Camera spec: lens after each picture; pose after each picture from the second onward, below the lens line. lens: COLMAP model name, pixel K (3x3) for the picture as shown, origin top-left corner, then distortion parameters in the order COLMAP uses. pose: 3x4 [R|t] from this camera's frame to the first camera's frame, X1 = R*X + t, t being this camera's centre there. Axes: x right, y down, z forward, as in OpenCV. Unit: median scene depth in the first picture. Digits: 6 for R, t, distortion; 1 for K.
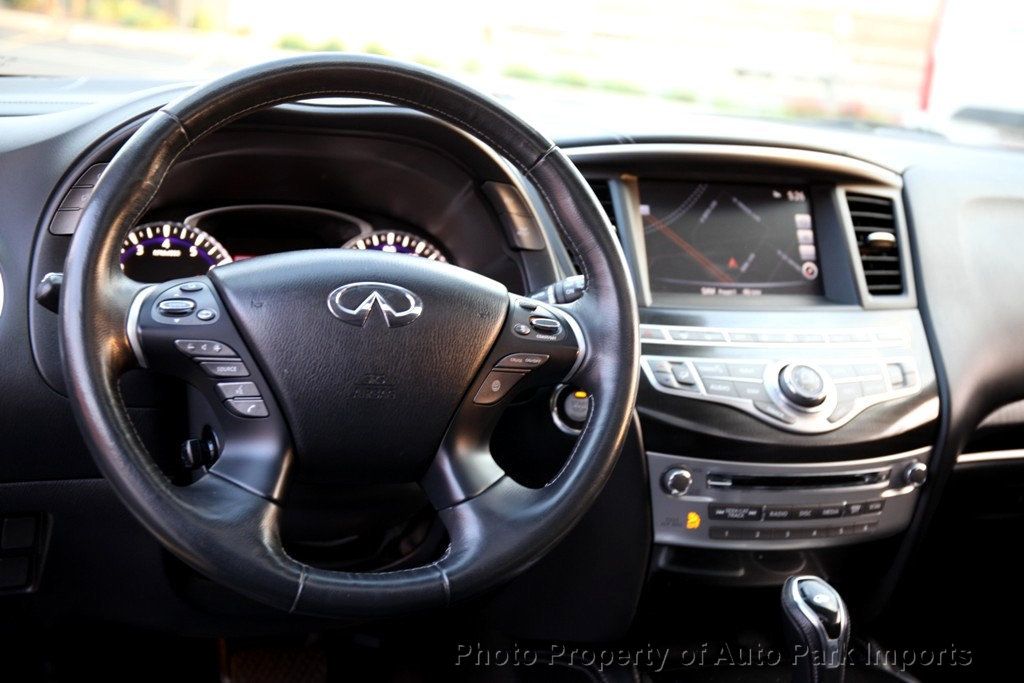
lens RADIAL K [[1363.0, 0, 528.7], [0, 1363.0, 336.0], [0, 0, 1]] dist [0.048413, 0.000000]
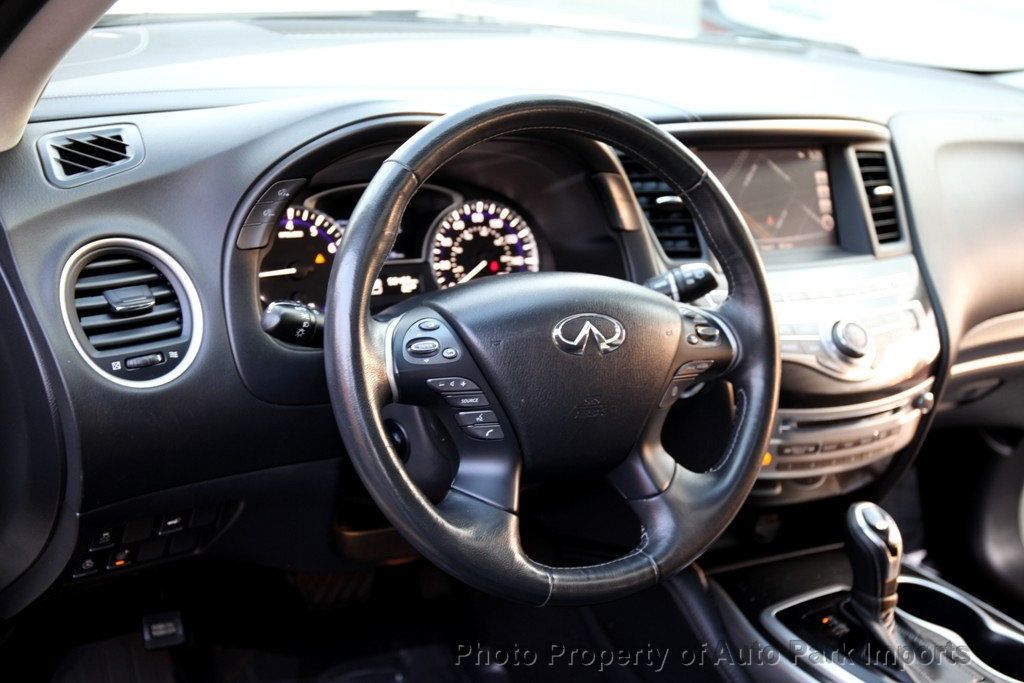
lens RADIAL K [[1237.1, 0, 515.9], [0, 1237.1, 346.4], [0, 0, 1]] dist [0.028752, 0.000000]
pose [[0.983256, -0.038015, 0.178221, -0.277430], [0.004709, 0.982973, 0.183689, -0.157337], [-0.182170, -0.179774, 0.966693, 0.015518]]
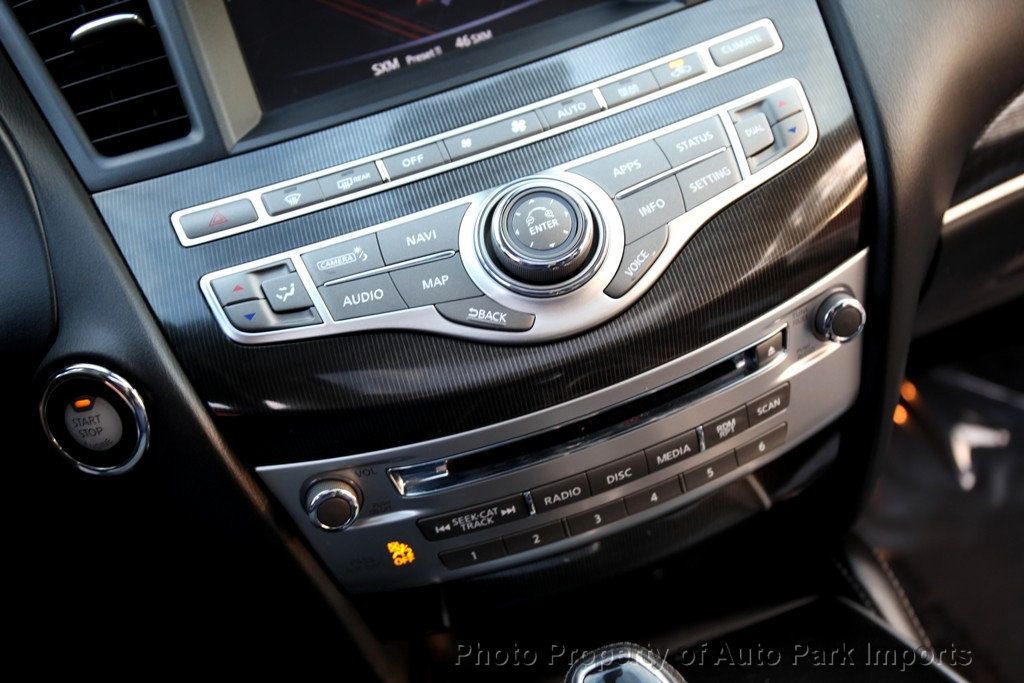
lens RADIAL K [[1067.1, 0, 514.2], [0, 1067.1, 339.5], [0, 0, 1]] dist [-0.008861, 0.000000]
pose [[0.940932, -0.252620, -0.225455, 0.267848], [0.306086, 0.919302, 0.247375, -0.024725], [0.144770, -0.301772, 0.942325, 0.642891]]
